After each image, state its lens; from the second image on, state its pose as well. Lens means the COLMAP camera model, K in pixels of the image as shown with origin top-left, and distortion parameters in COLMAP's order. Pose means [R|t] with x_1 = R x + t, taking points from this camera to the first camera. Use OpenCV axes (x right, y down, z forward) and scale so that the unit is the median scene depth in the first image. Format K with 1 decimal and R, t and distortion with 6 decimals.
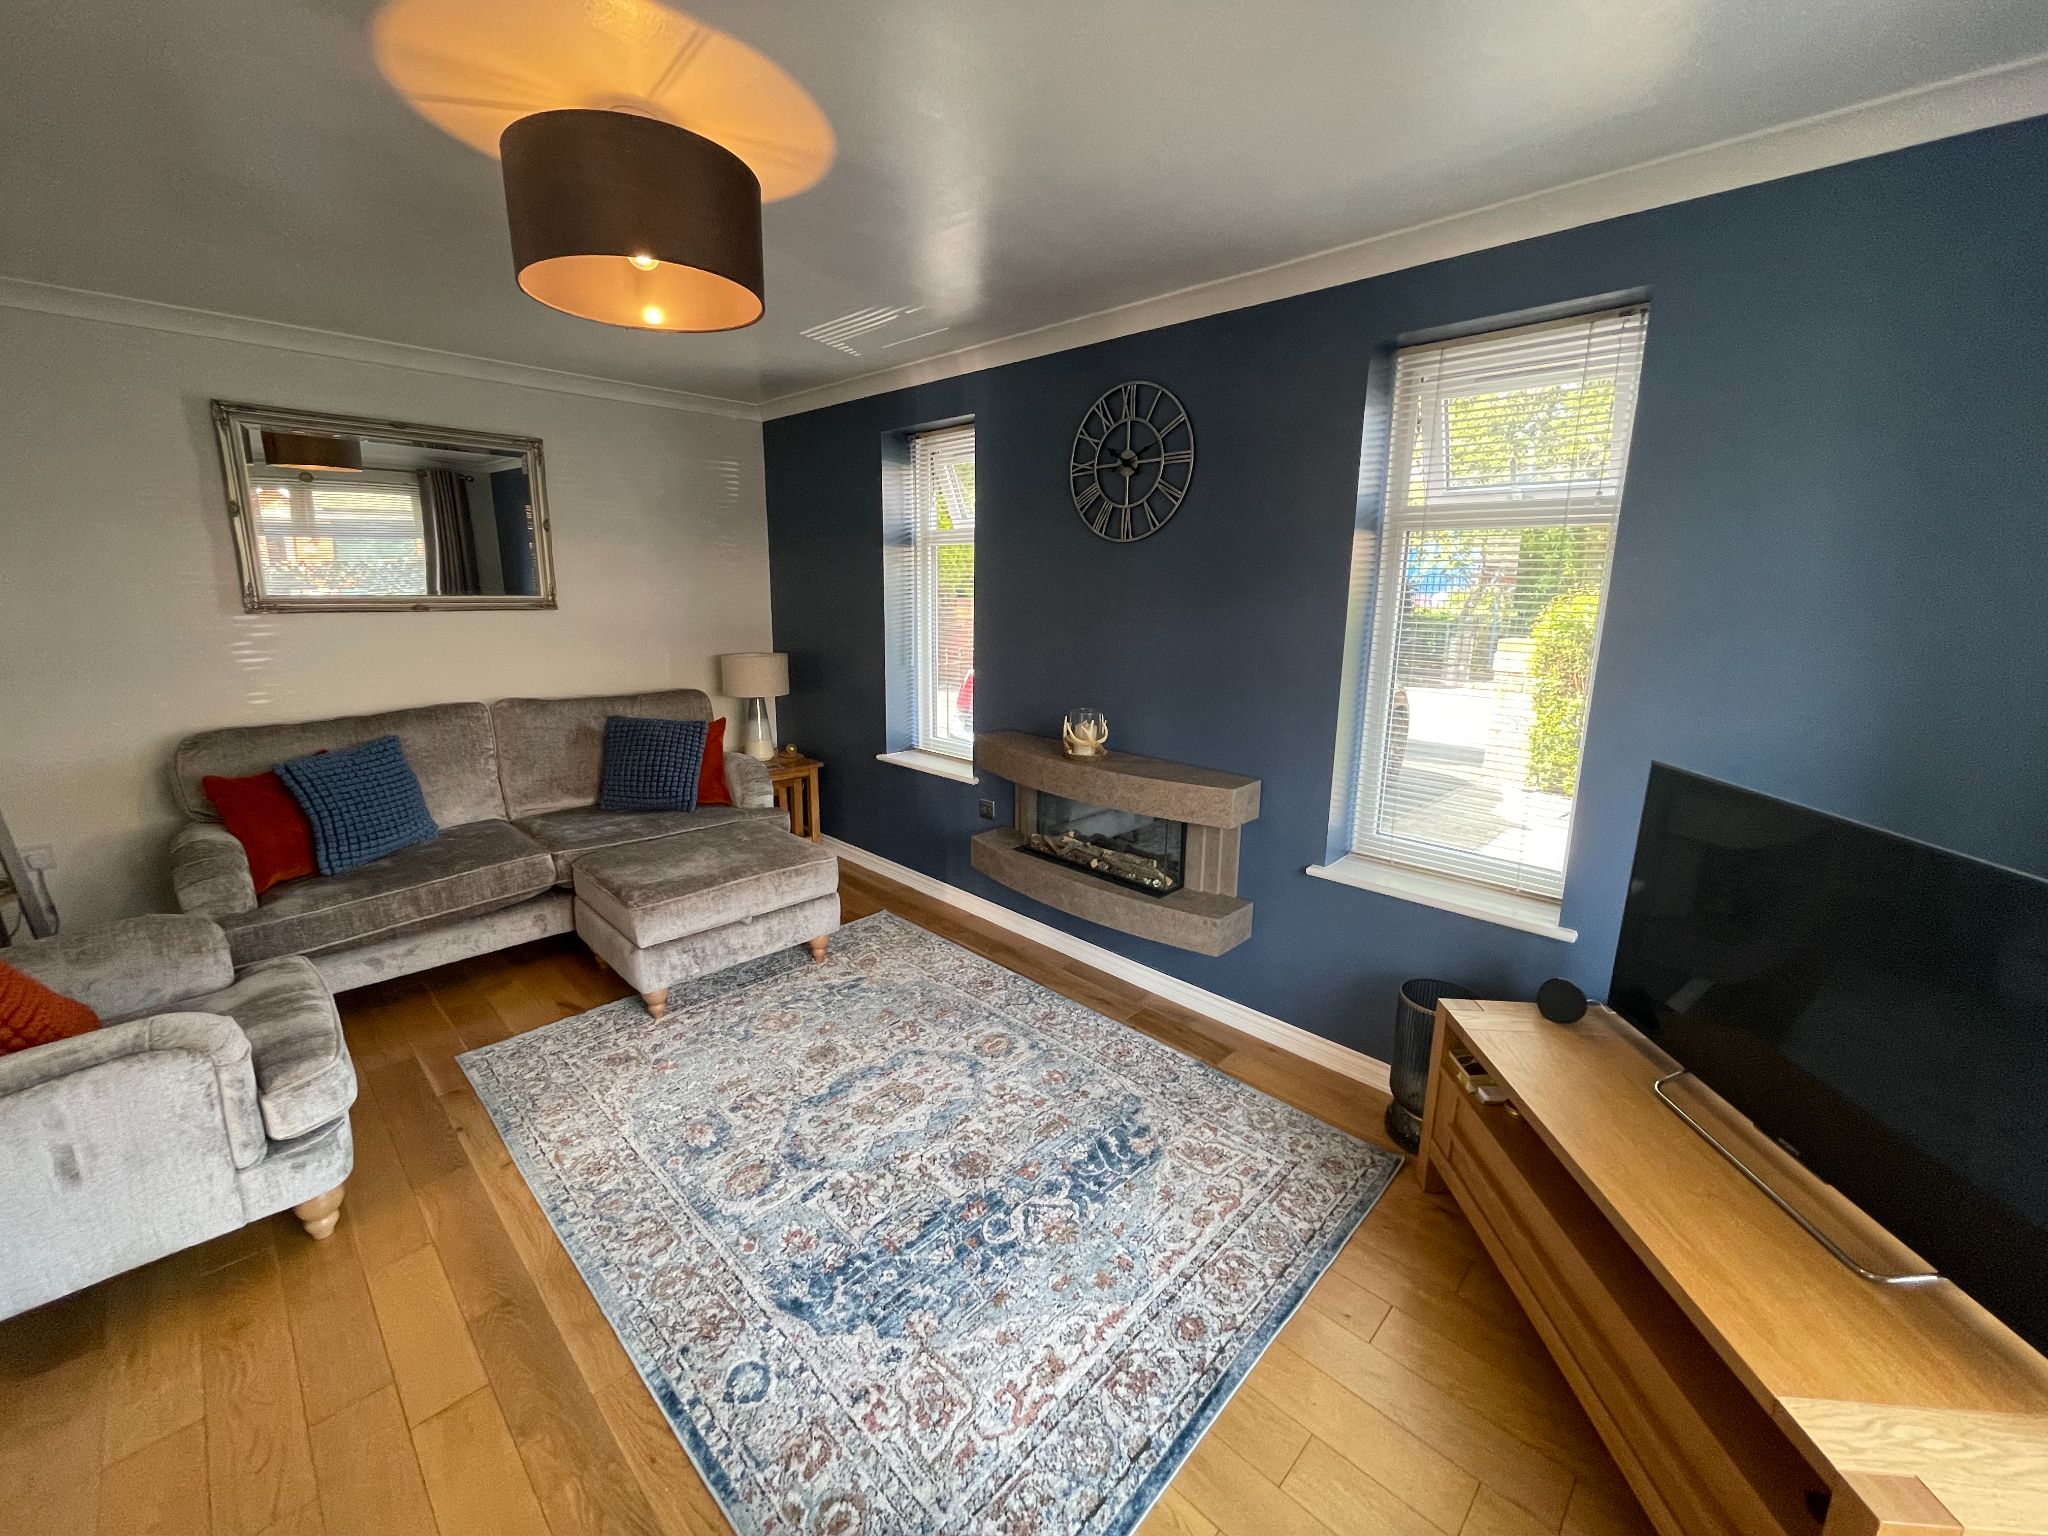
lens RADIAL K [[825.1, 0, 1023.2], [0, 825.1, 750.8], [0, 0, 1]] dist [-0.003737, 0.000031]
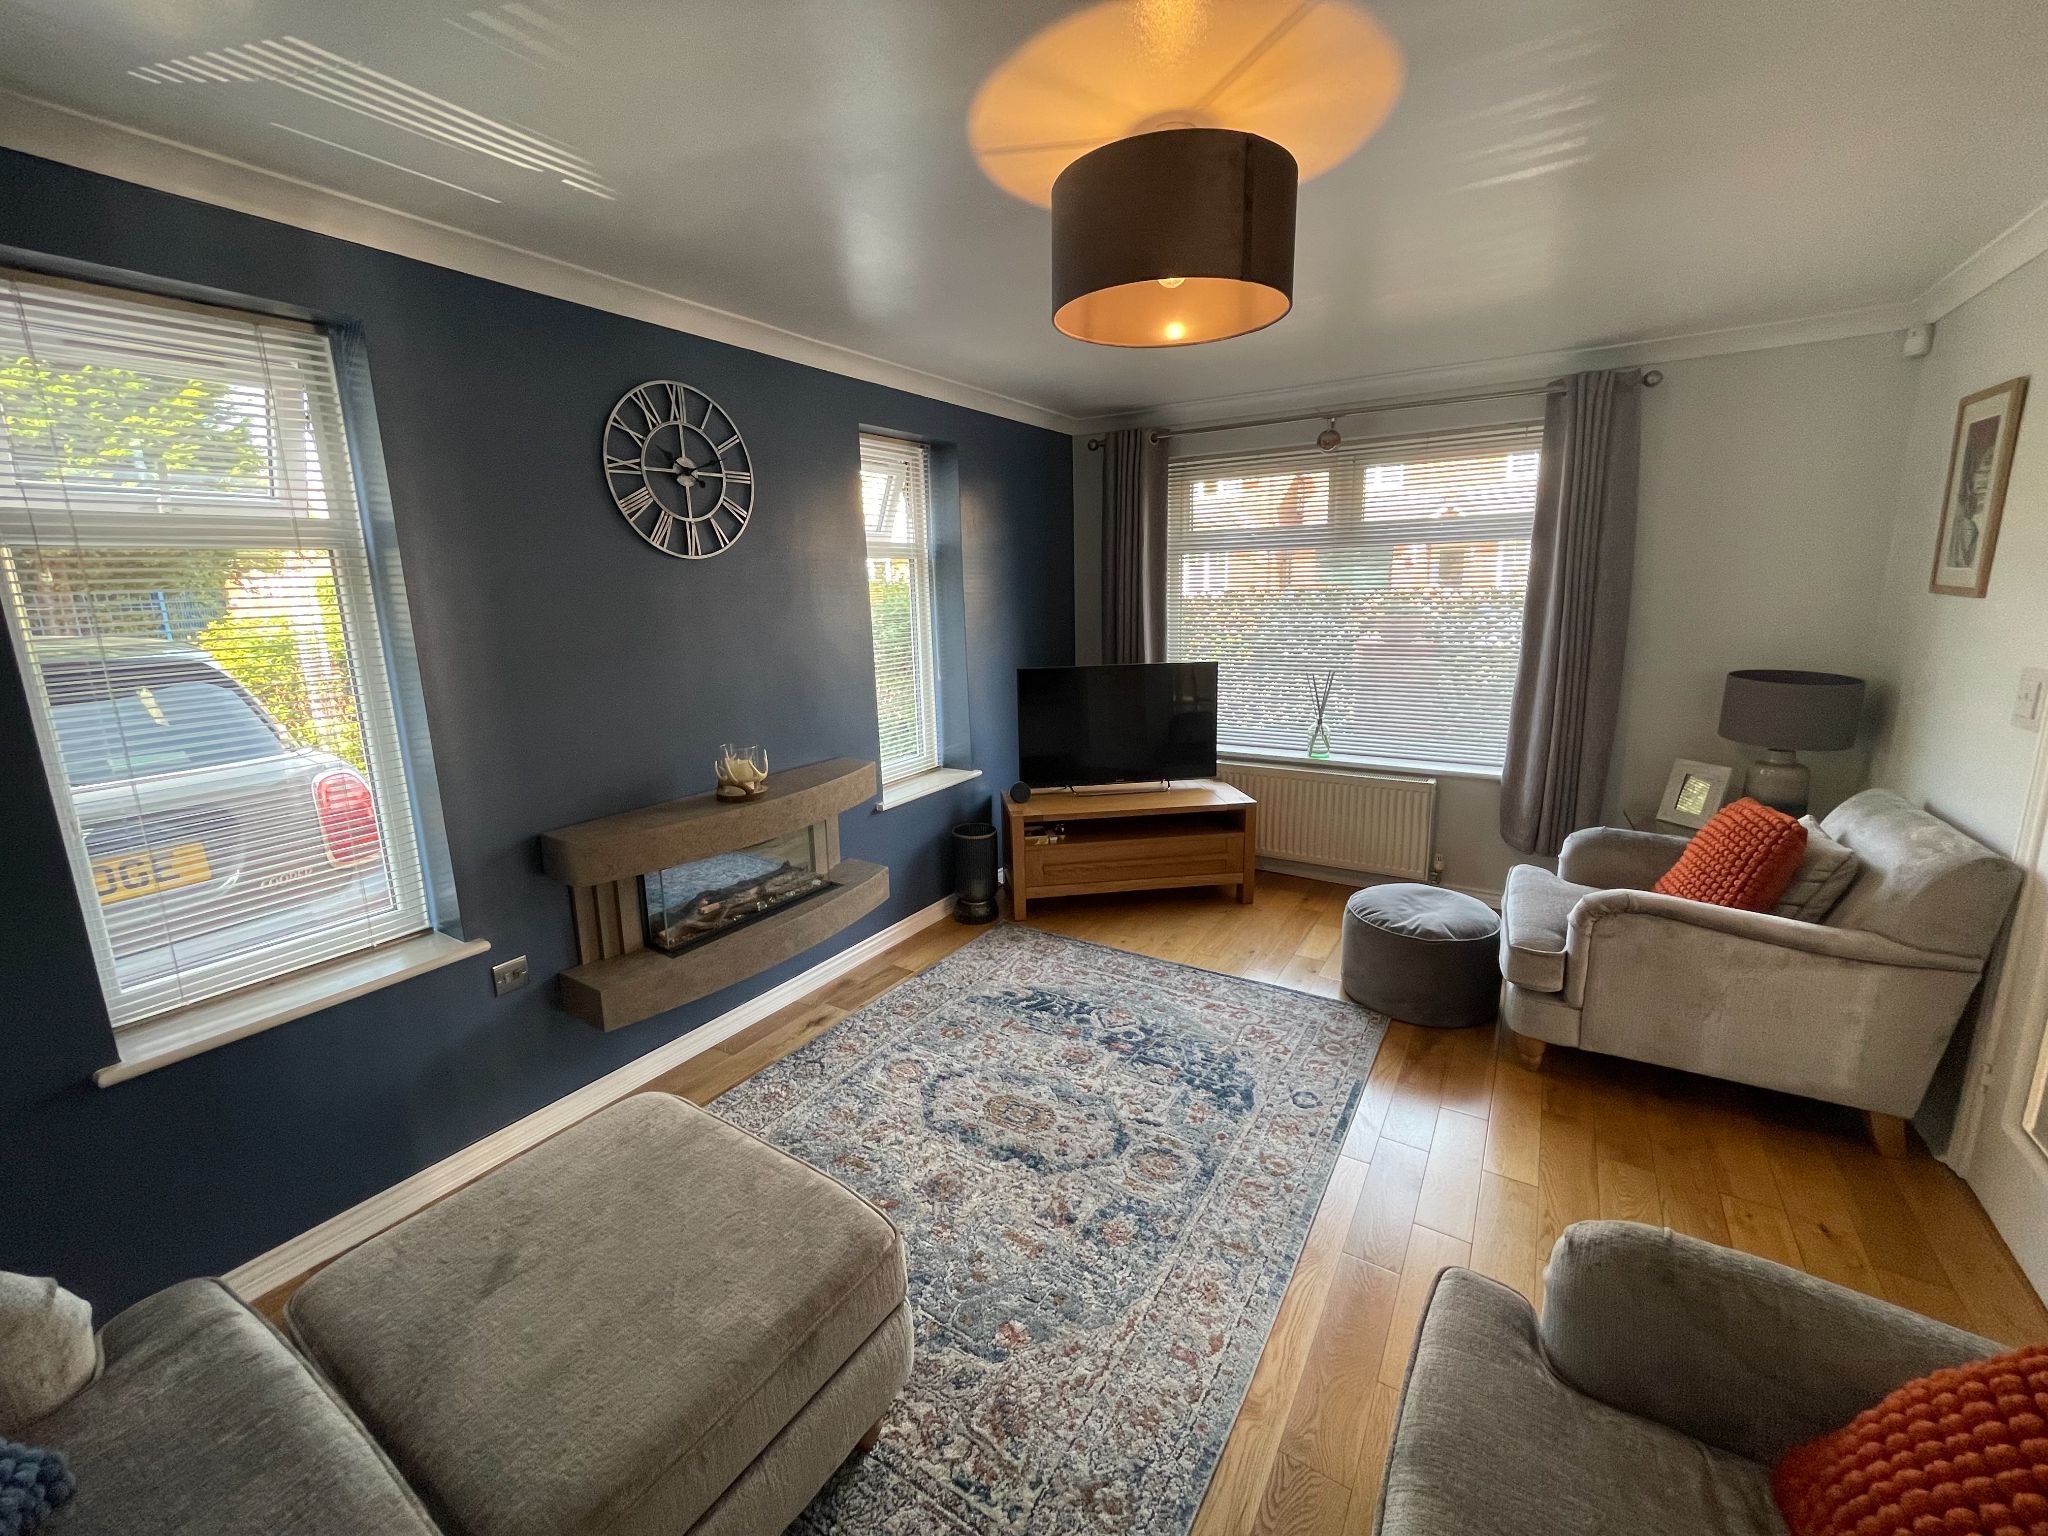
lens RADIAL K [[825.1, 0, 1023.7], [0, 825.1, 748.0], [0, 0, 1]] dist [-0.003737, 0.000031]
pose [[-0.204608, -0.201628, 0.957853, -1.153511], [0.218843, 0.944362, 0.245535, -0.269398], [-0.954067, 0.259857, -0.149099, 1.136148]]
